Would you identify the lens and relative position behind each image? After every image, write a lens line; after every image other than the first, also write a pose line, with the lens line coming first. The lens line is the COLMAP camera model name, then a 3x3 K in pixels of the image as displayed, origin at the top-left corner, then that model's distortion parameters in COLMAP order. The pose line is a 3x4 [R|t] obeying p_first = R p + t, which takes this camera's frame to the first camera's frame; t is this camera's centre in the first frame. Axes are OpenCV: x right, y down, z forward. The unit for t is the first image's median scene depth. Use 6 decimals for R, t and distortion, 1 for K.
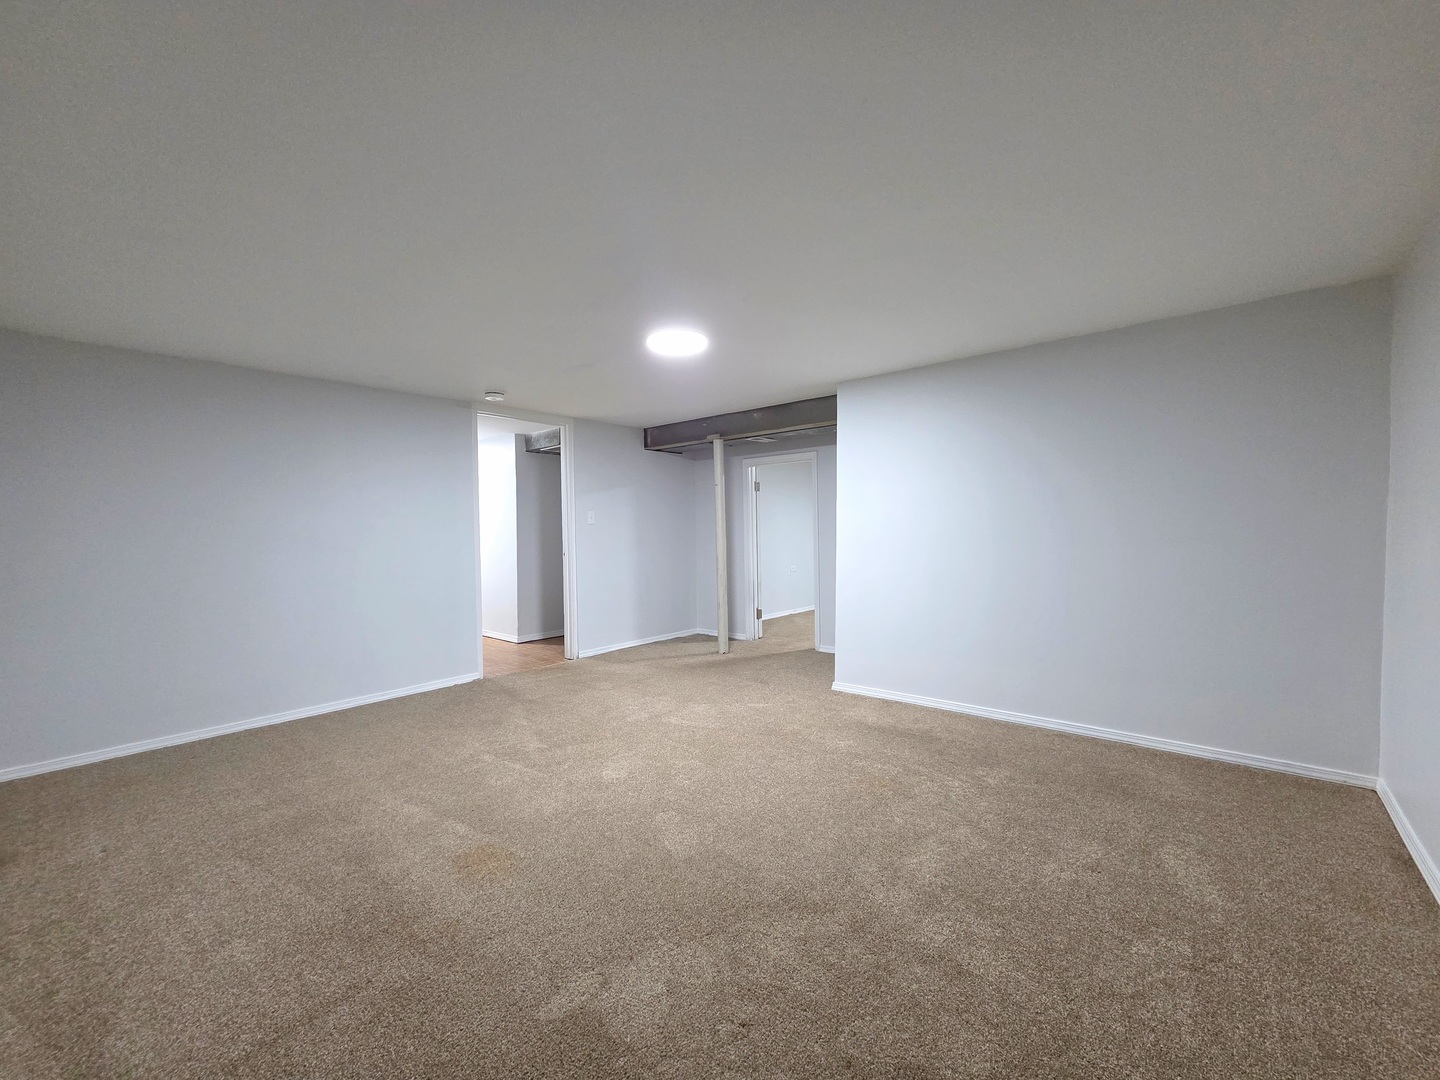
lens RADIAL K [[584.4, 0, 717.9], [0, 584.4, 538.5], [0, 0, 1]] dist [0.001645, 0.000763]
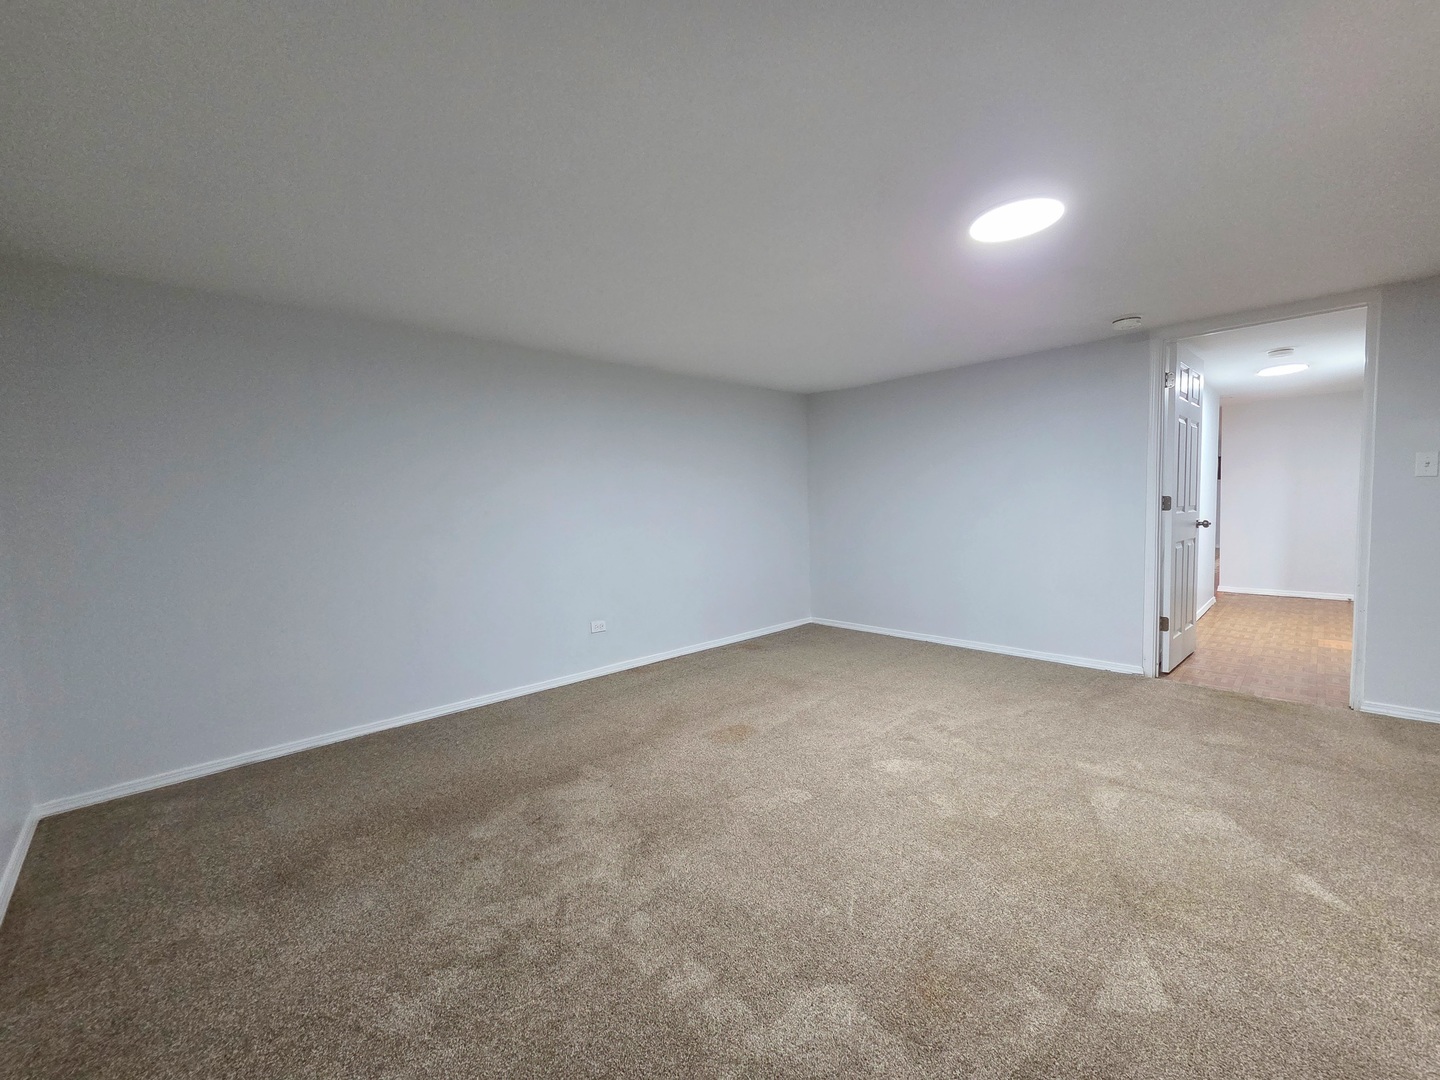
lens RADIAL K [[584.4, 0, 717.9], [0, 584.4, 537.9], [0, 0, 1]] dist [0.001645, 0.000763]
pose [[-0.098272, 0.074528, -0.992365, 0.585819], [0.010778, 0.997213, 0.073825, -0.023817], [0.995101, -0.003441, -0.098801, 0.638588]]
